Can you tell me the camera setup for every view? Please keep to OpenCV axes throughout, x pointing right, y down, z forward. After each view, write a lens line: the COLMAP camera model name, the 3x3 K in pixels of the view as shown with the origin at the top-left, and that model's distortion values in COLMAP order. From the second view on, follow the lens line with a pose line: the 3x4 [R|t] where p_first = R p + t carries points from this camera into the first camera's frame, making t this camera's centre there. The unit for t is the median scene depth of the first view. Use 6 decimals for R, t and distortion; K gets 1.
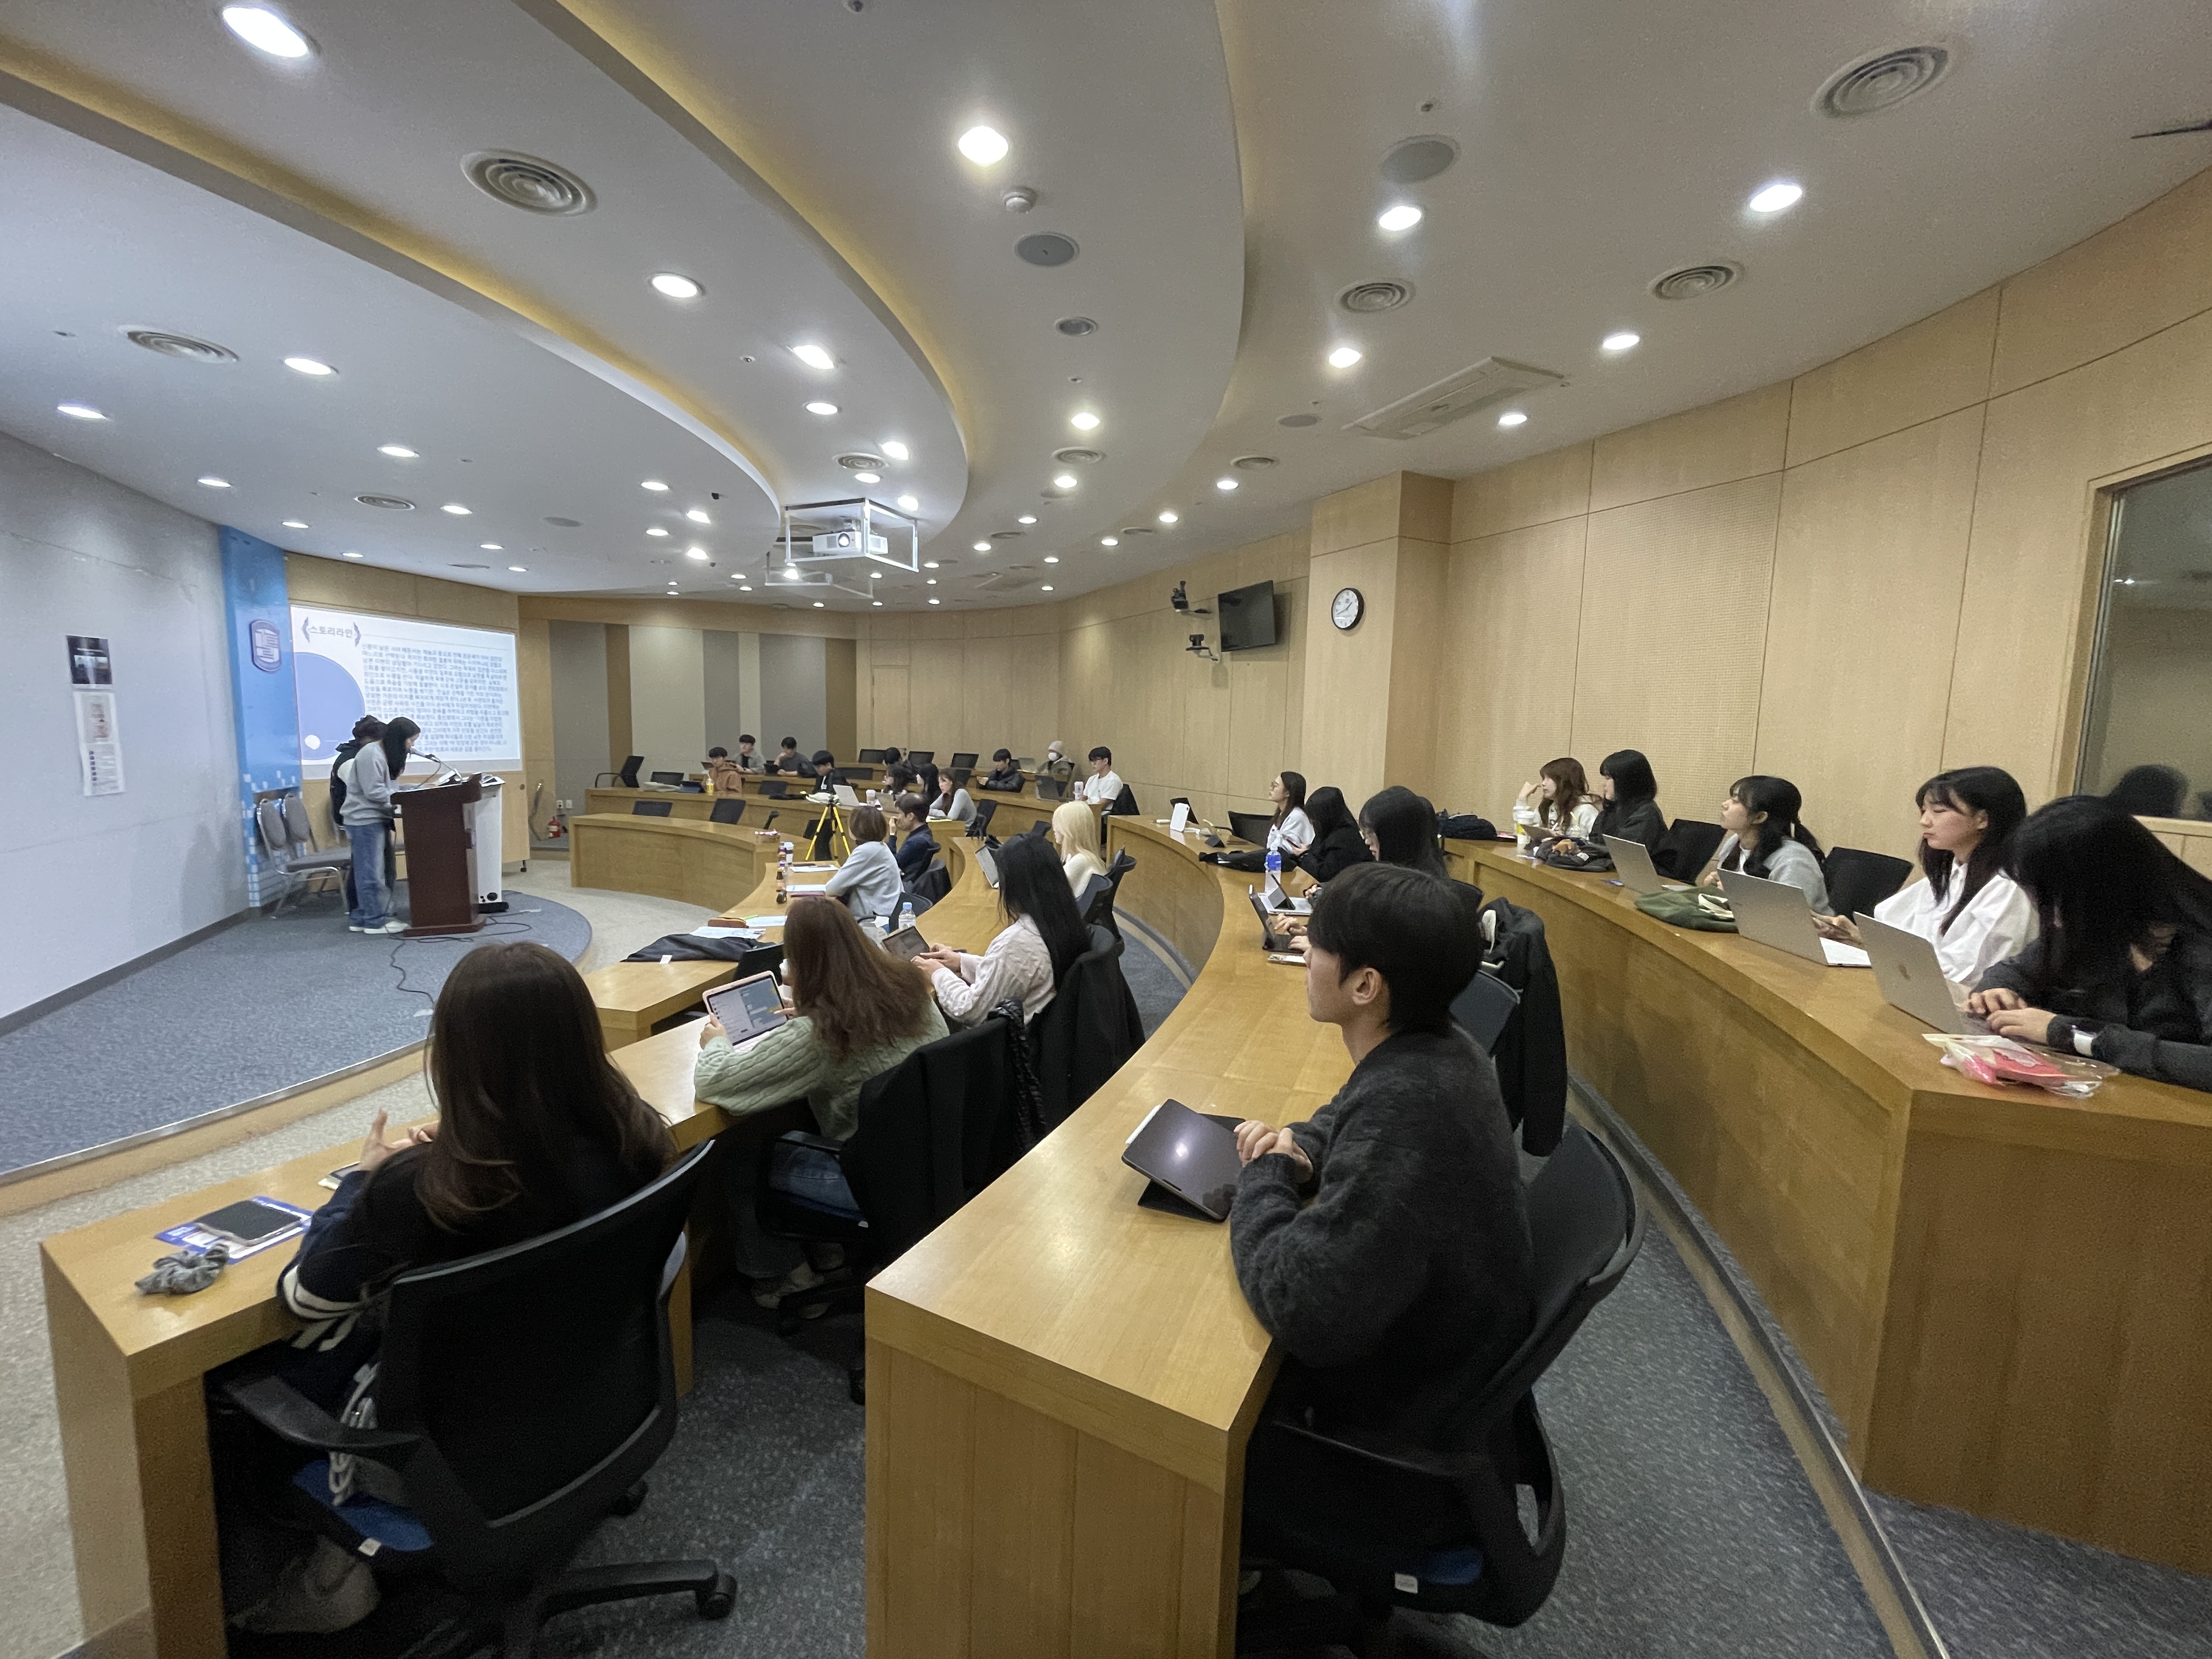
lens RADIAL K [[890.1, 0, 1106.4], [0, 890.1, 830.9], [0, 0, 1]] dist [-0.004664, -0.000031]
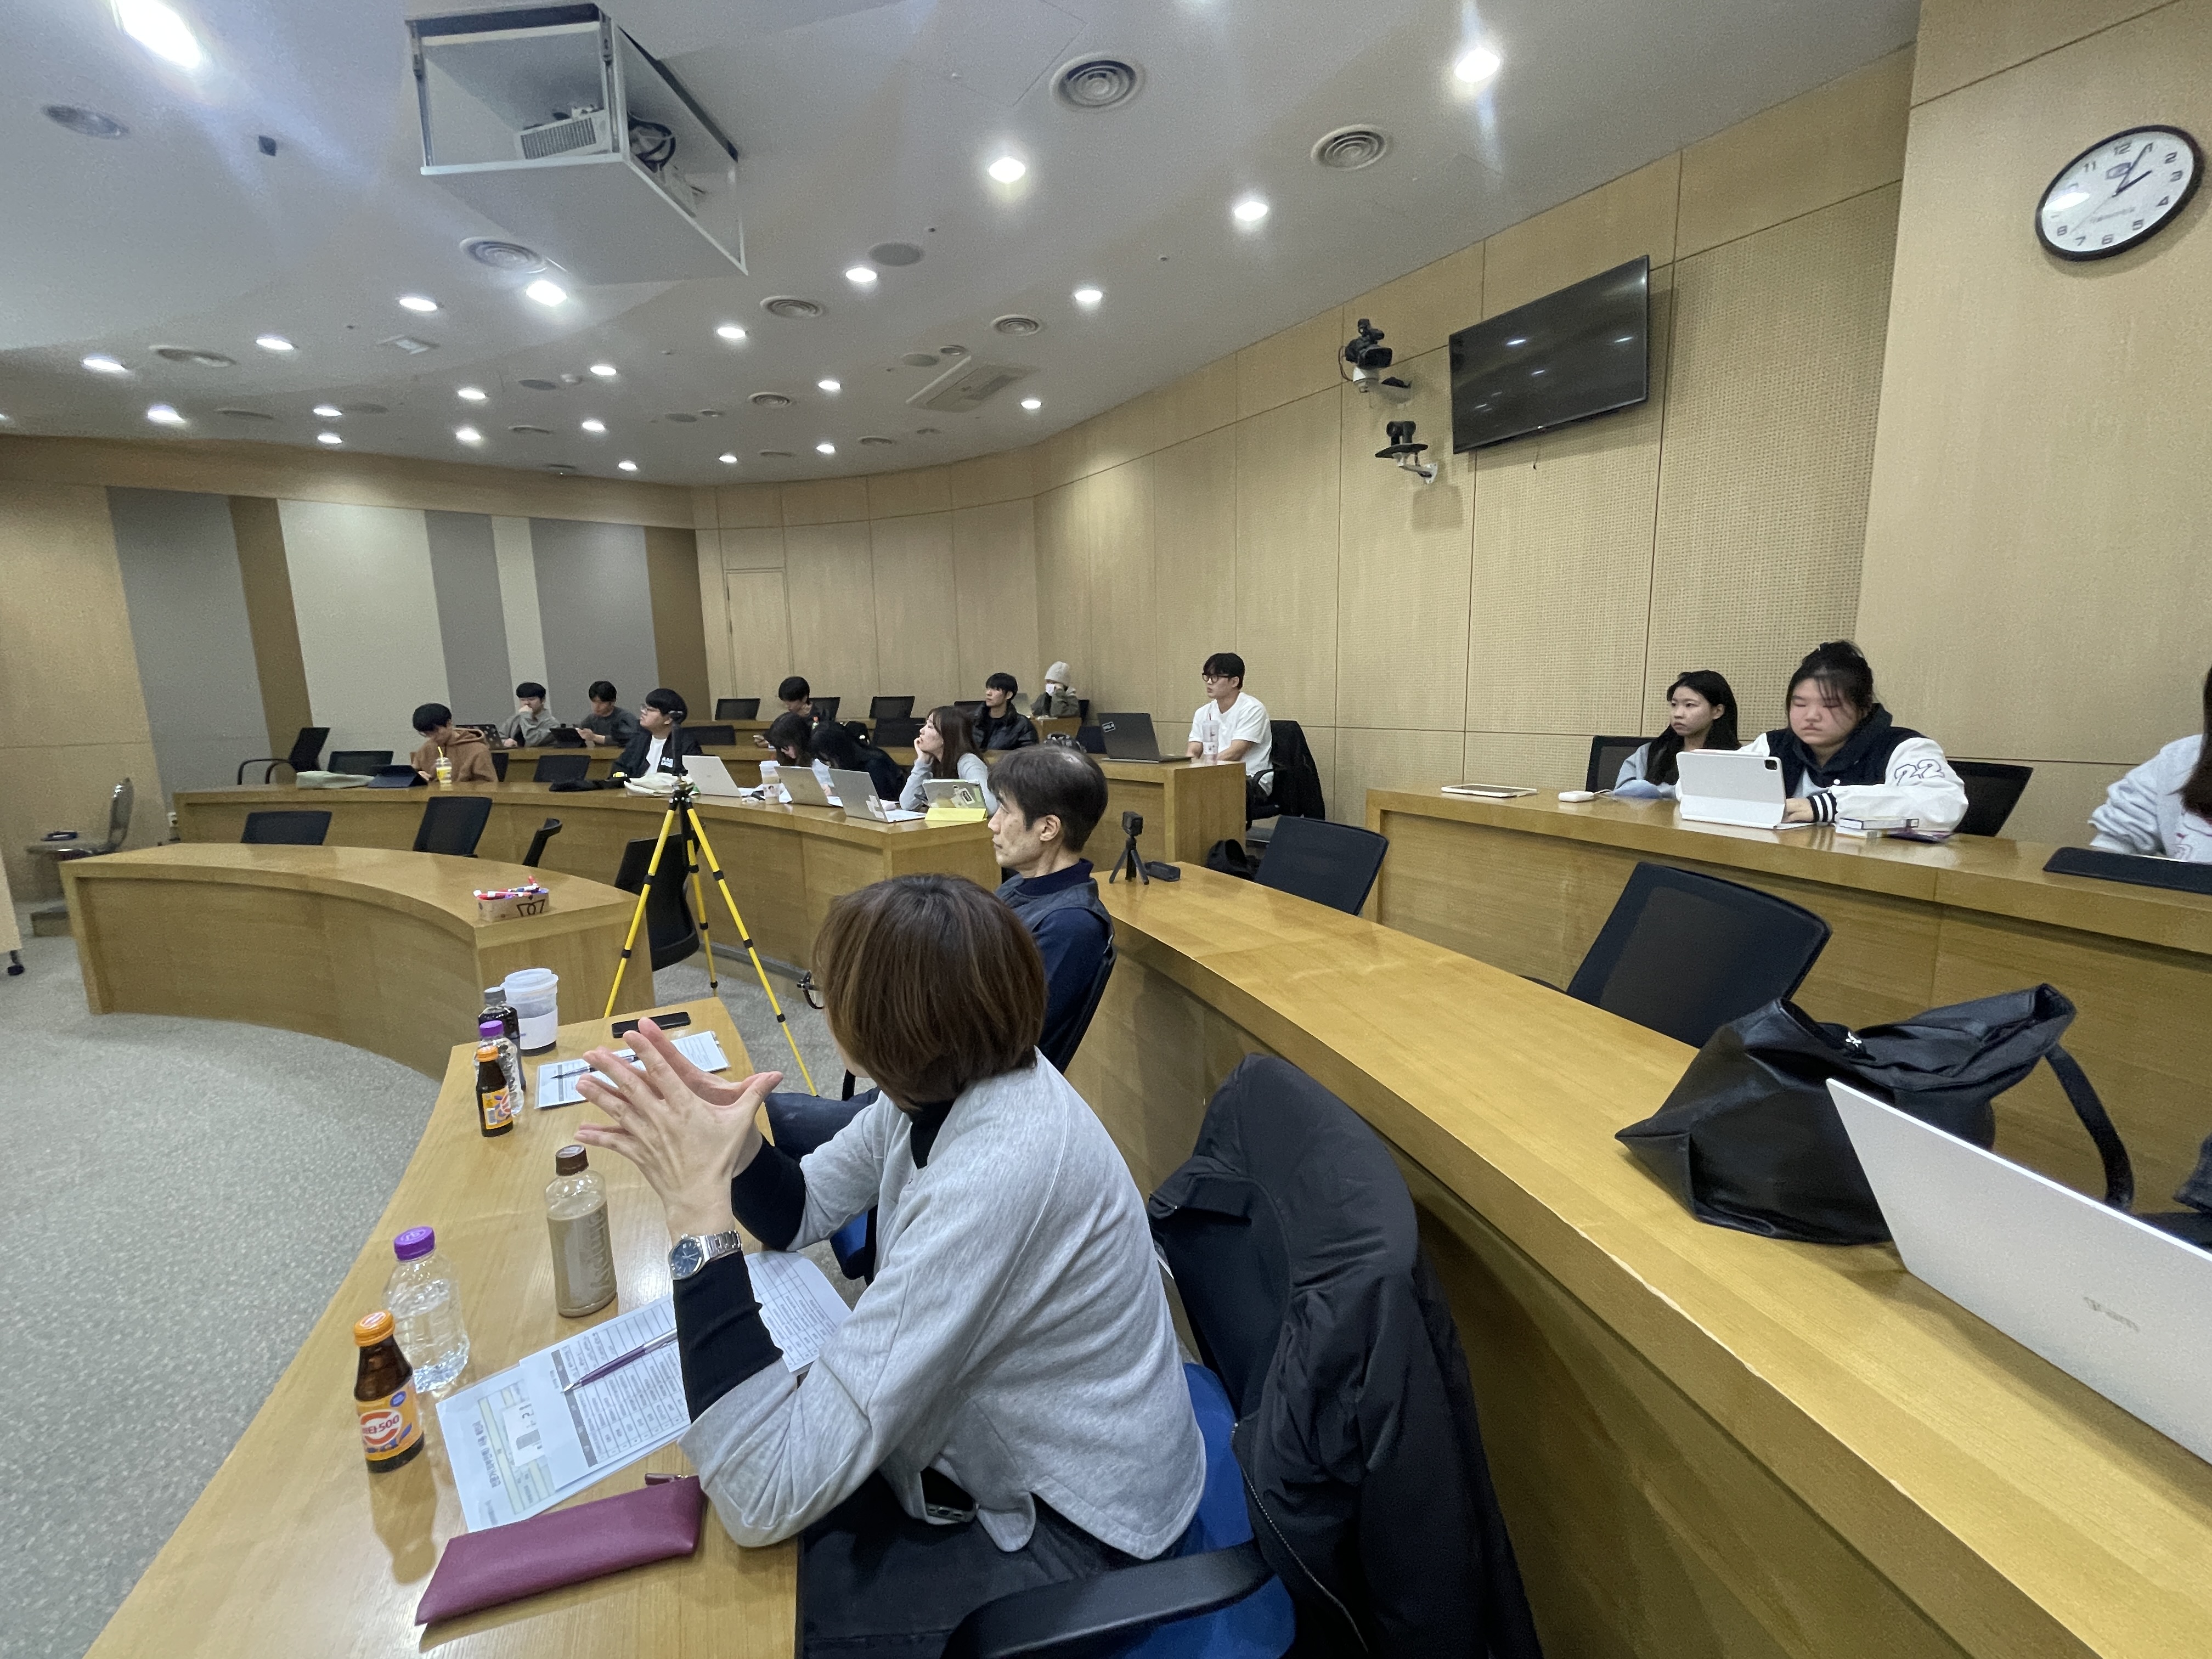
lens RADIAL K [[890.1, 0, 1104.7], [0, 890.1, 820.1], [0, 0, 1]] dist [-0.004664, -0.000031]
pose [[0.986713, -0.069560, 0.146827, -0.131524], [0.063766, 0.997003, 0.043811, -0.019952], [-0.149435, -0.033866, 0.988191, 0.418895]]
